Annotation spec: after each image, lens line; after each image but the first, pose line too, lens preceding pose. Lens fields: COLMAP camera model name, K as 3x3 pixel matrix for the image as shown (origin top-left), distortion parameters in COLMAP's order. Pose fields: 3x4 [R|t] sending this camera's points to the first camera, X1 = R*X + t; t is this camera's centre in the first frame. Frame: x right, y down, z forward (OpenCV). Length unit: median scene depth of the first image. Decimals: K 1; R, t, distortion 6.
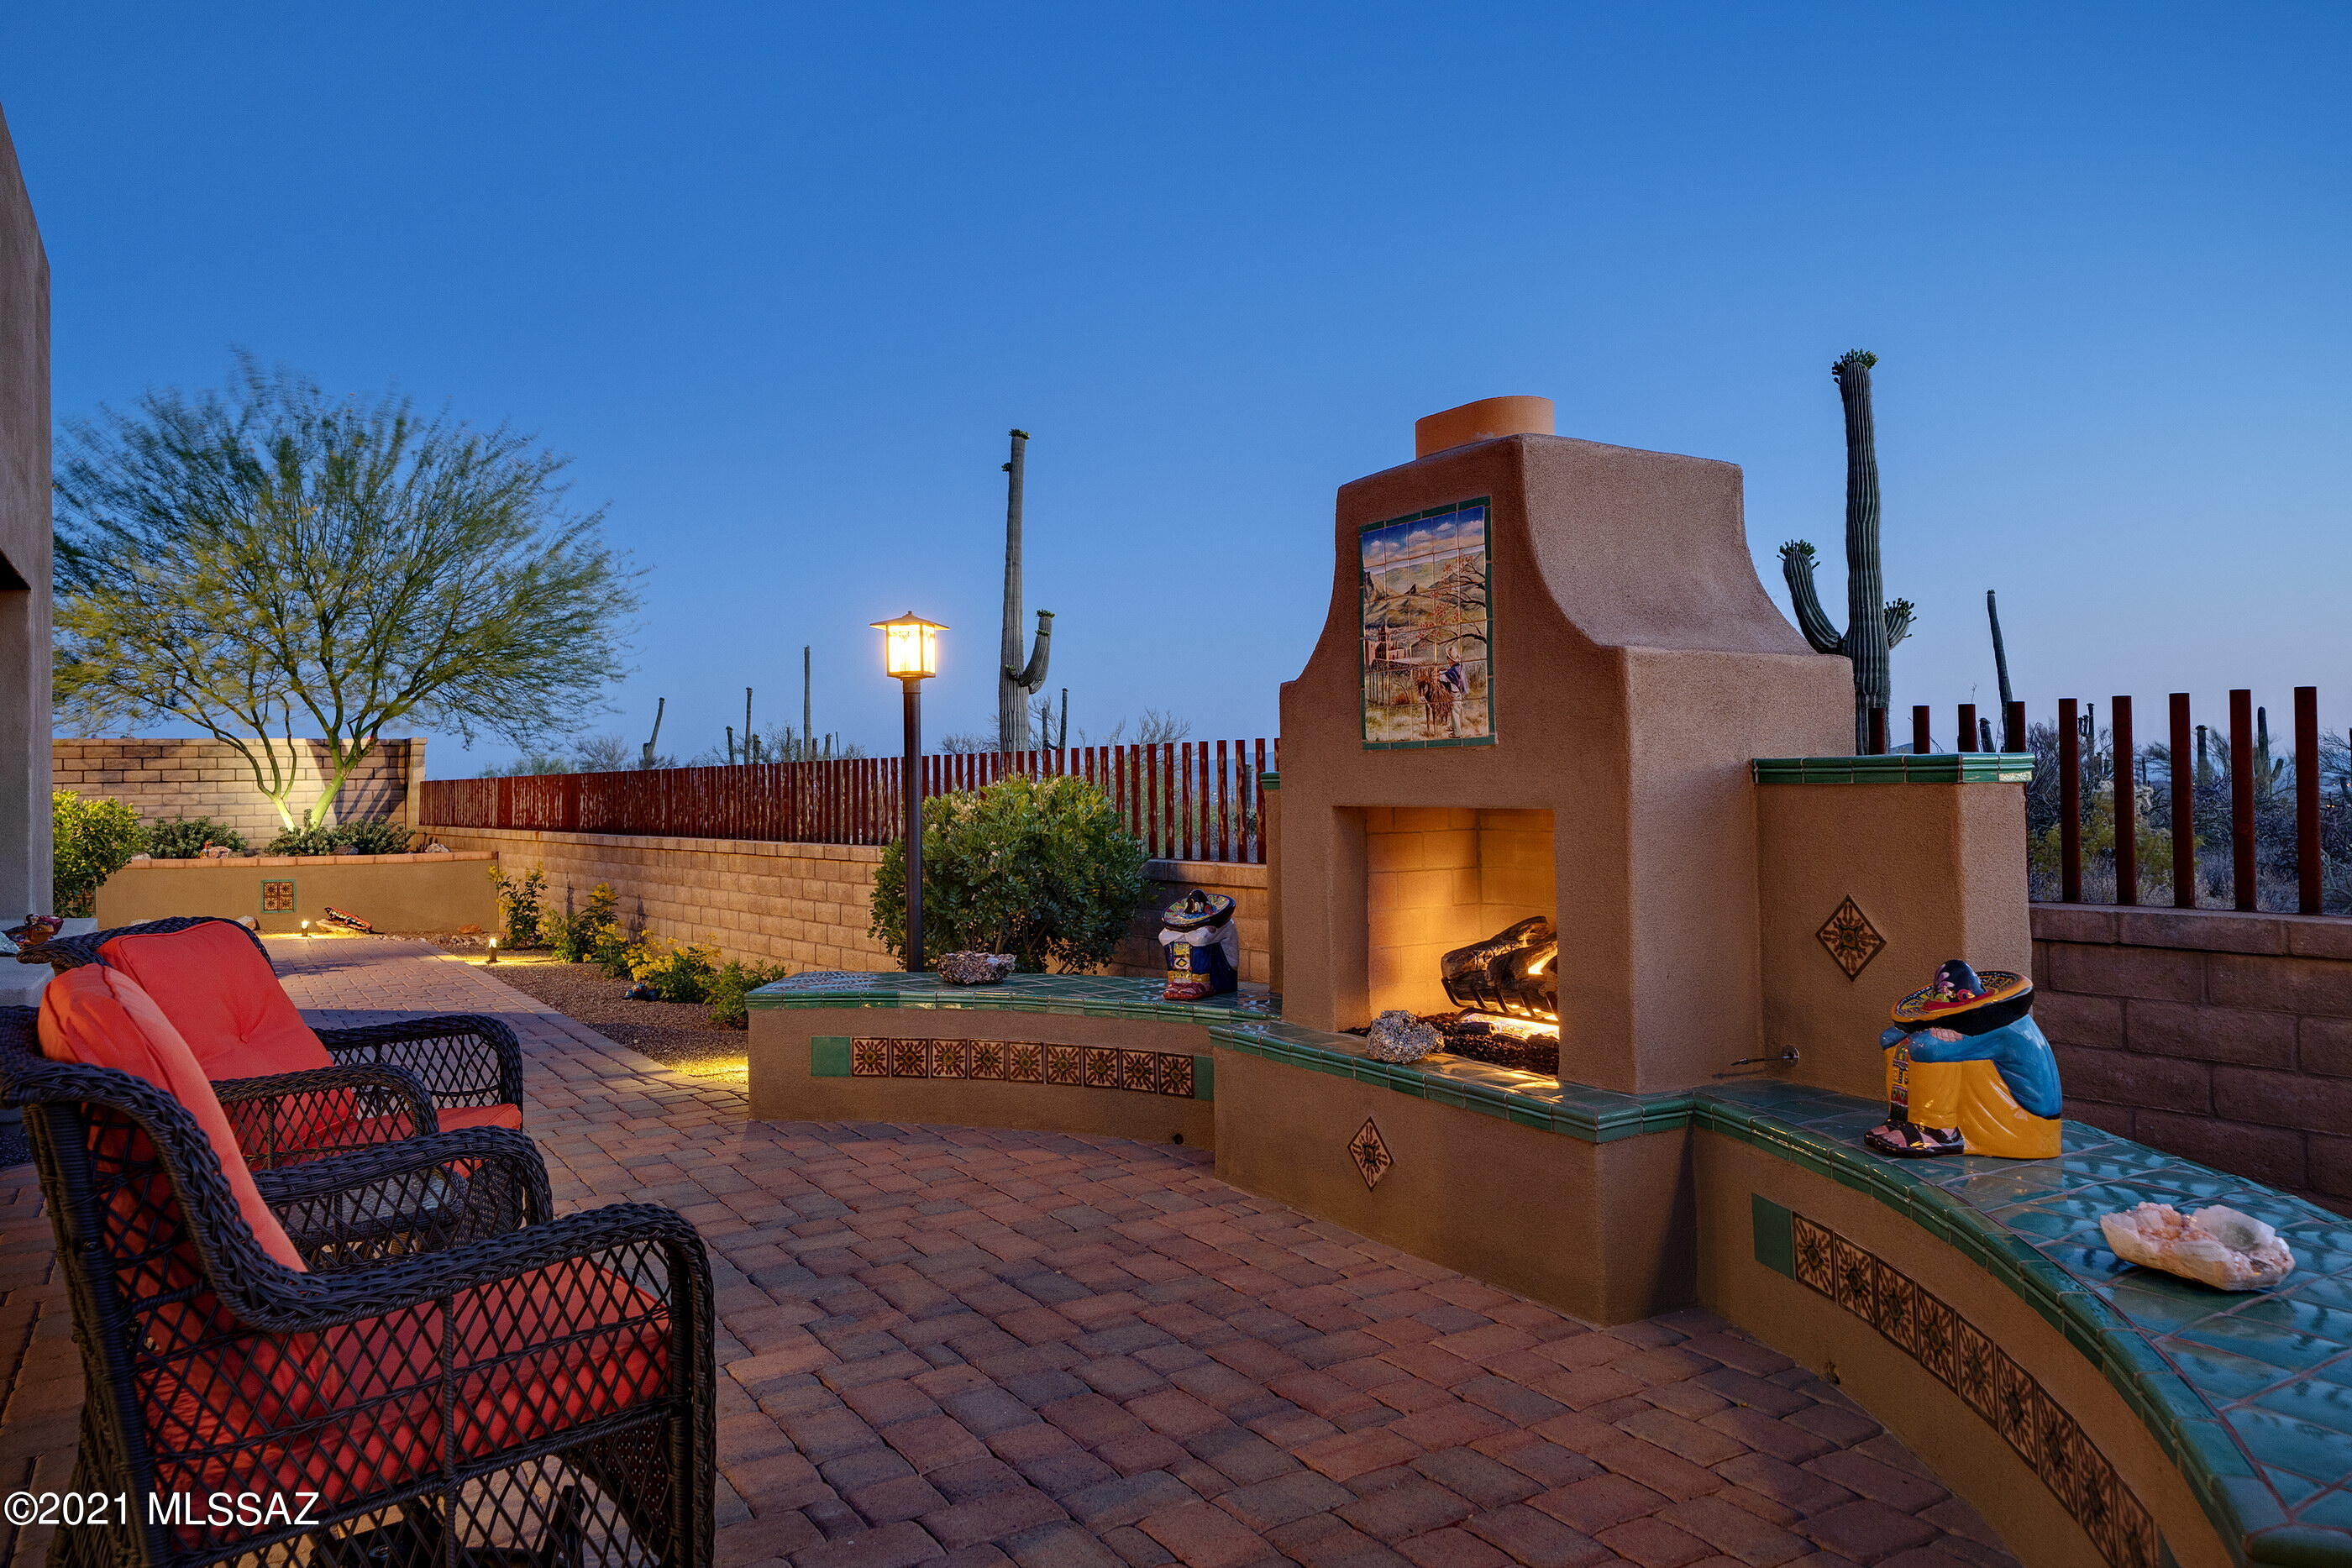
lens RADIAL K [[1595.2, 0, 1180.8], [0, 1595.2, 791.5], [0, 0, 1]] dist [0.007140, 0.001193]
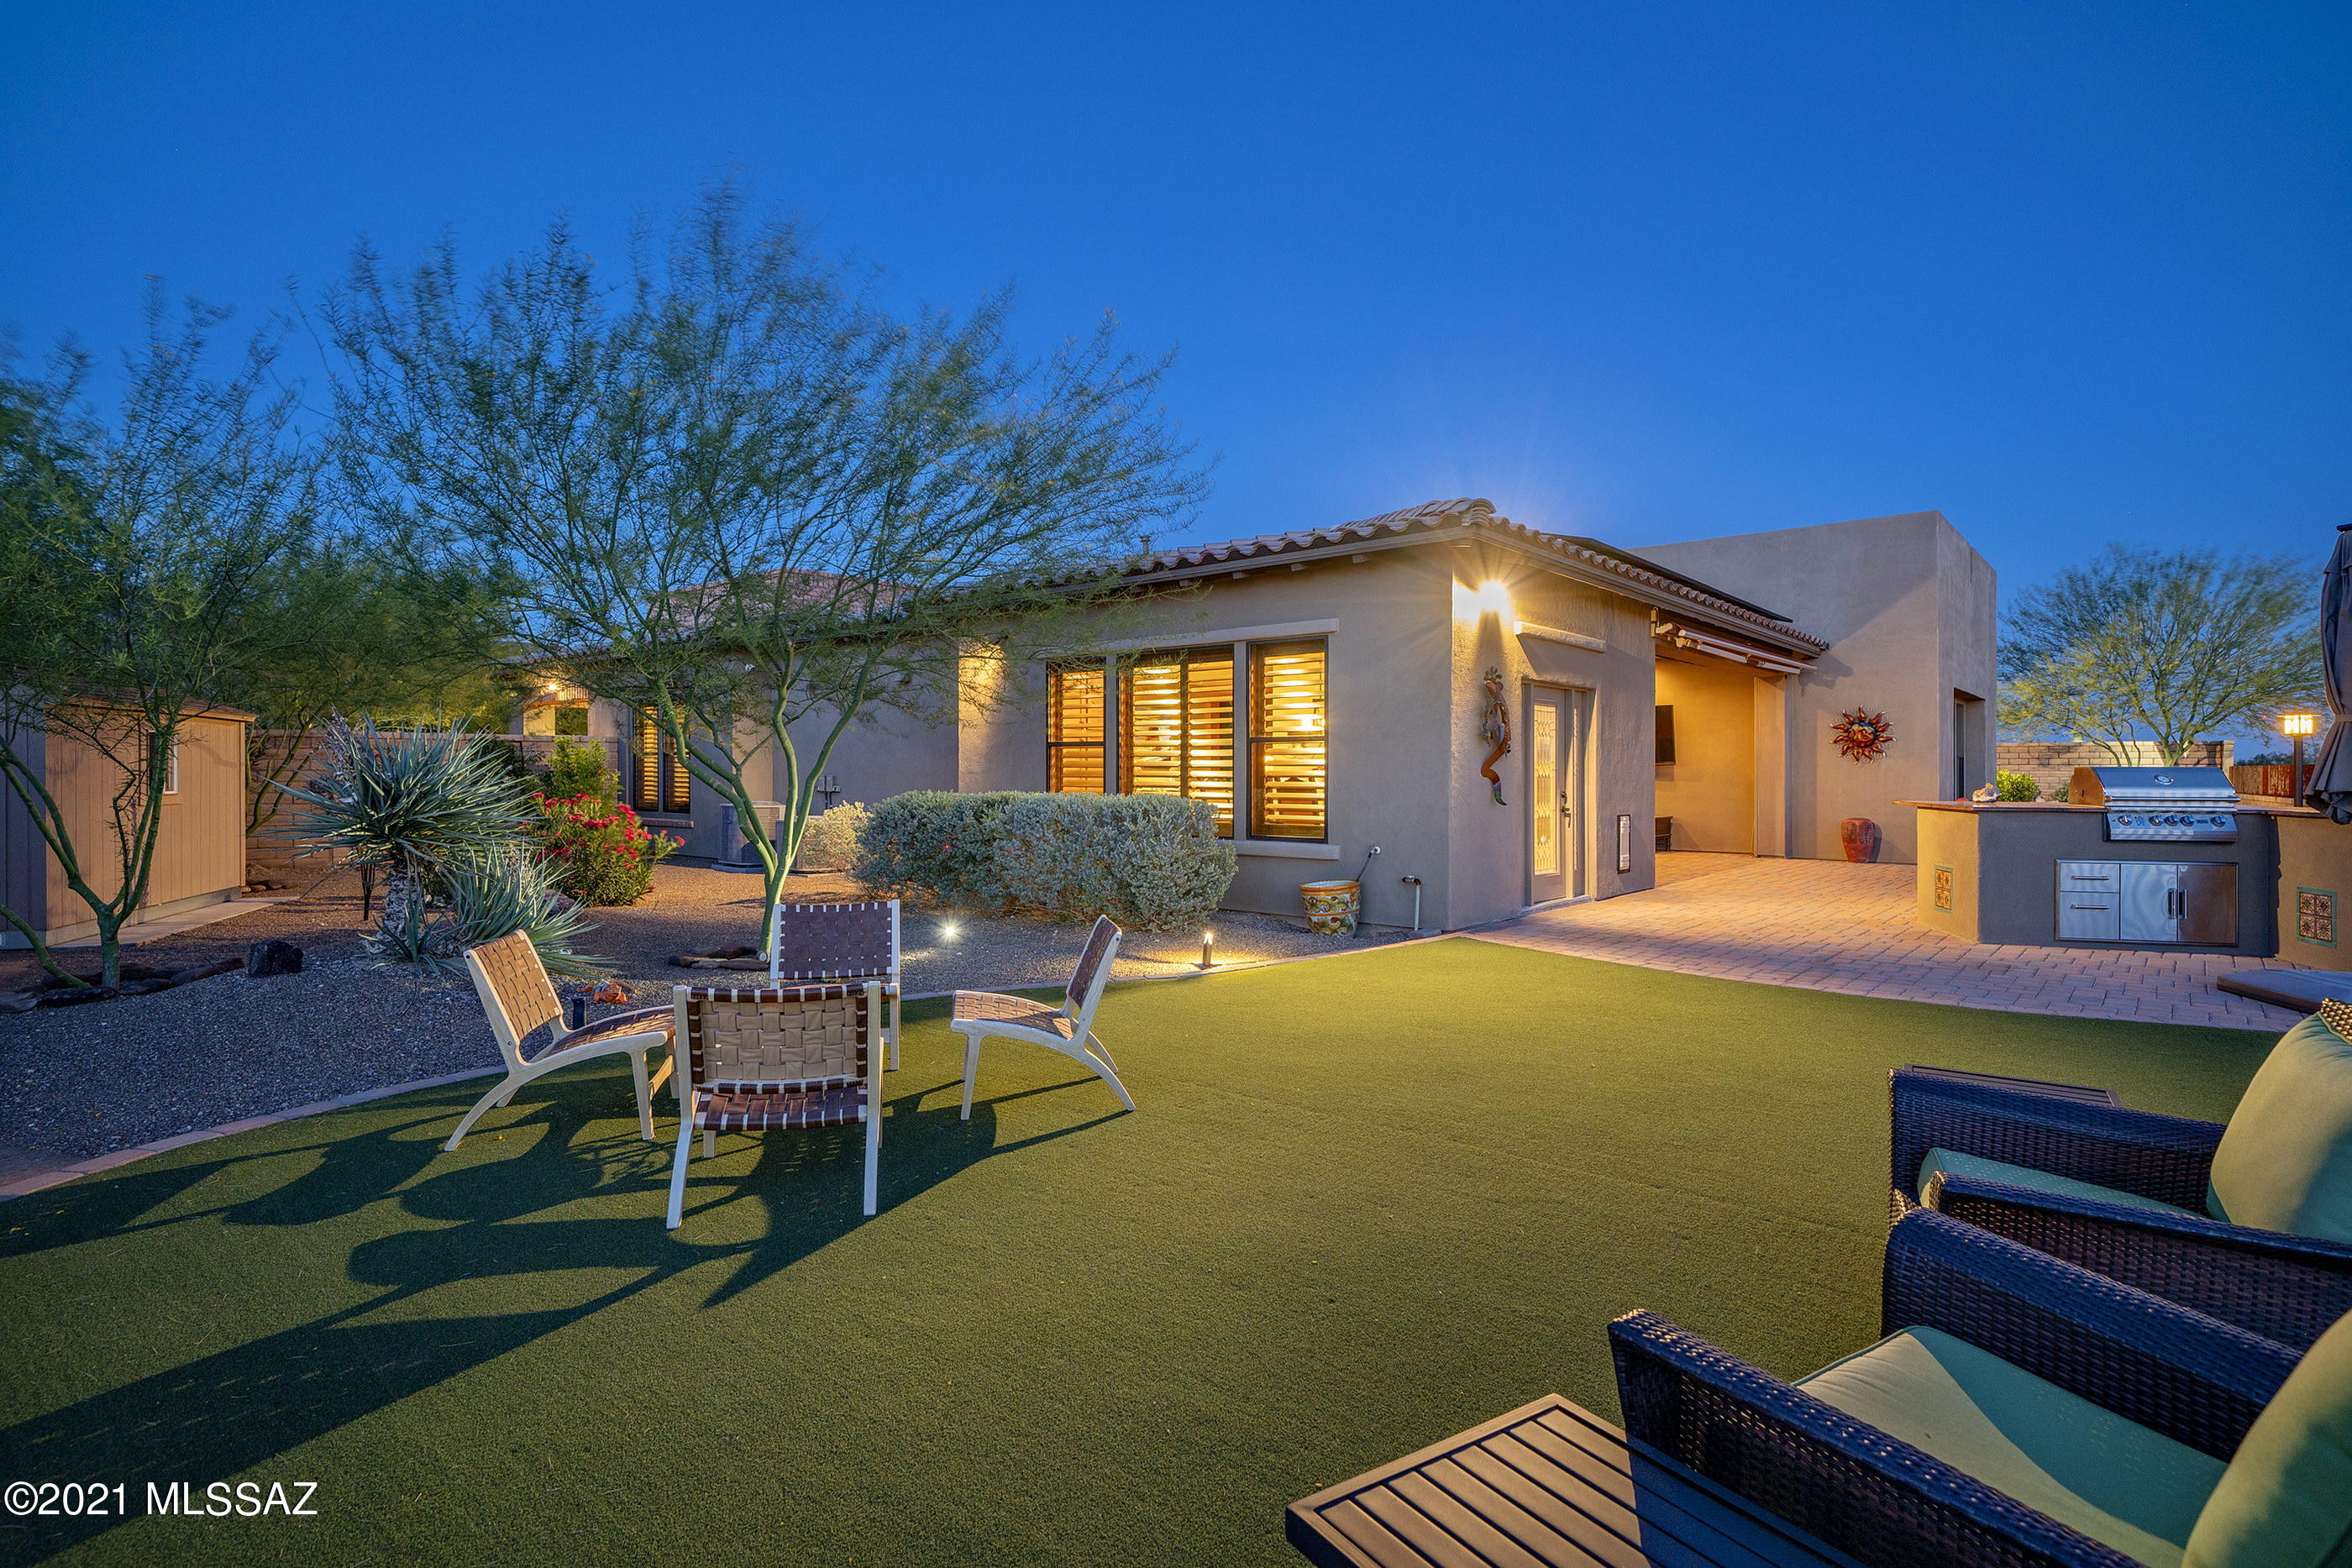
lens RADIAL K [[1145.5, 0, 1173.1], [0, 1145.5, 775.1], [0, 0, 1]] dist [-0.002635, -0.000415]
pose [[0.317889, 0.020047, -0.947916, 0.321234], [-0.006465, 0.999799, 0.018977, -0.012675], [0.948106, 0.000096, 0.317955, -0.445069]]
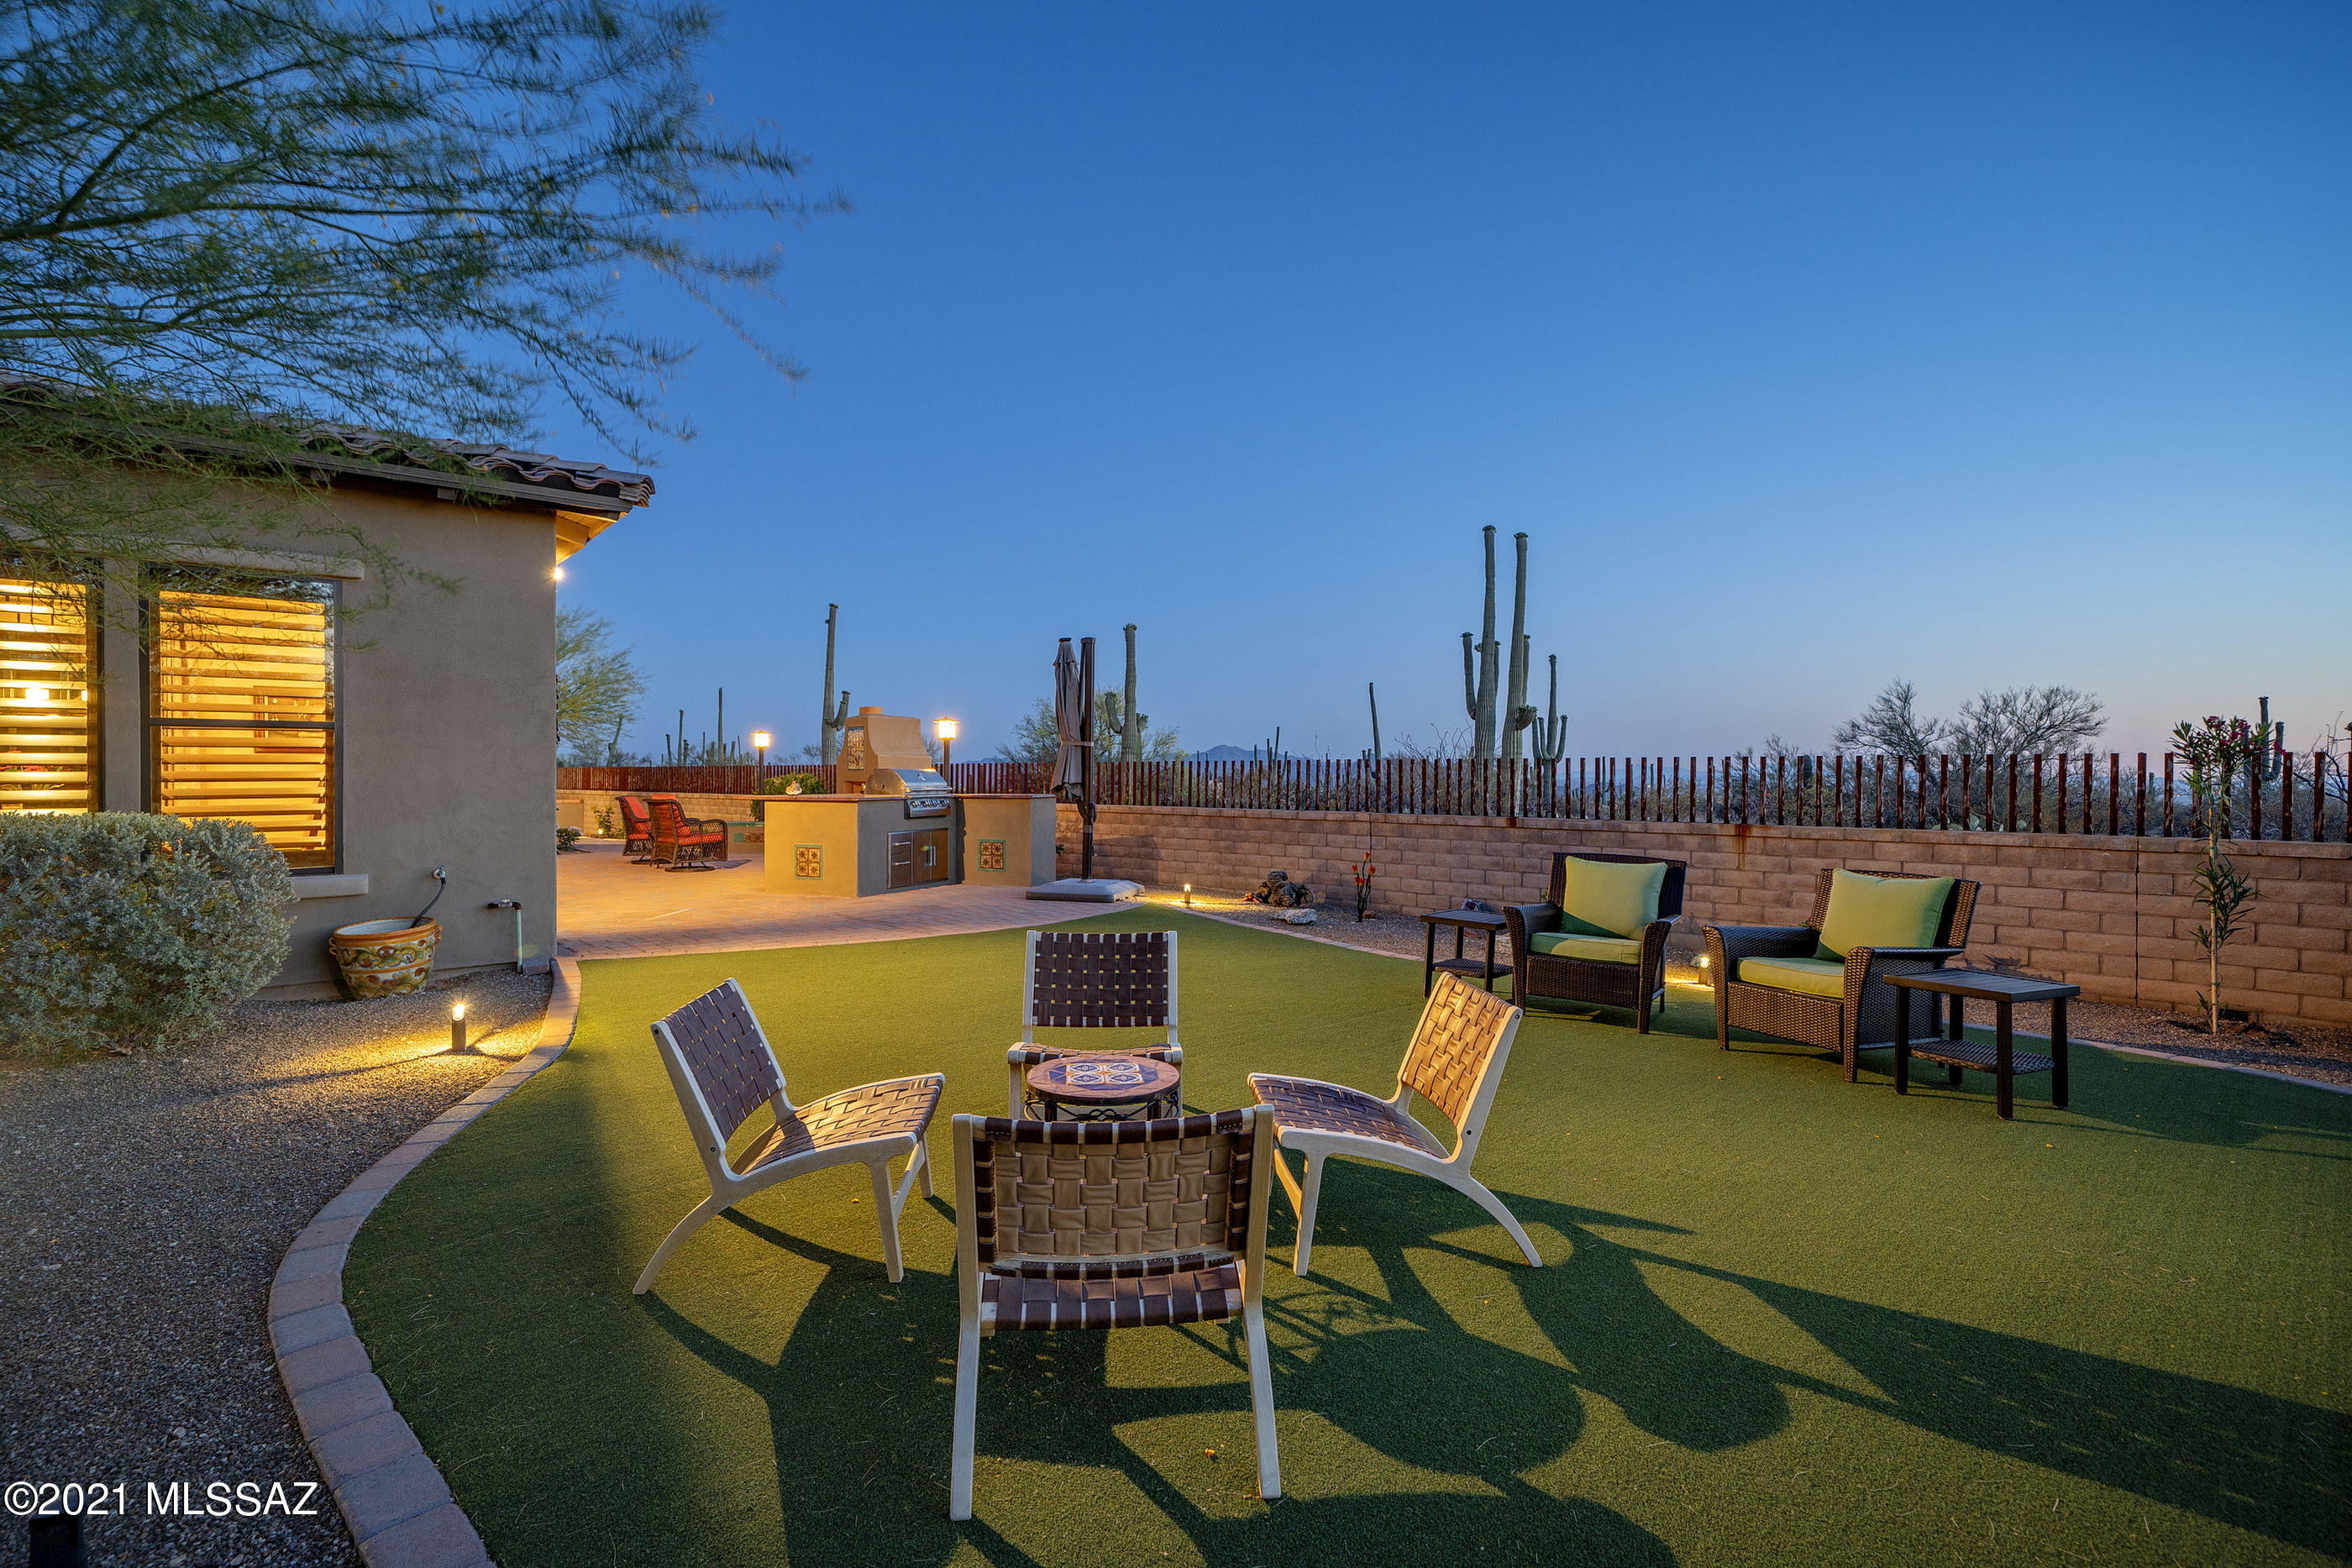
lens RADIAL K [[1079.2, 0, 1164.1], [0, 1079.2, 790.4], [0, 0, 1]] dist [0.000523, 0.000398]
pose [[0.987357, 0.012566, 0.158016, 0.126789], [-0.014750, 0.999811, 0.012656, -0.008809], [-0.157827, -0.014827, 0.987355, -0.560488]]
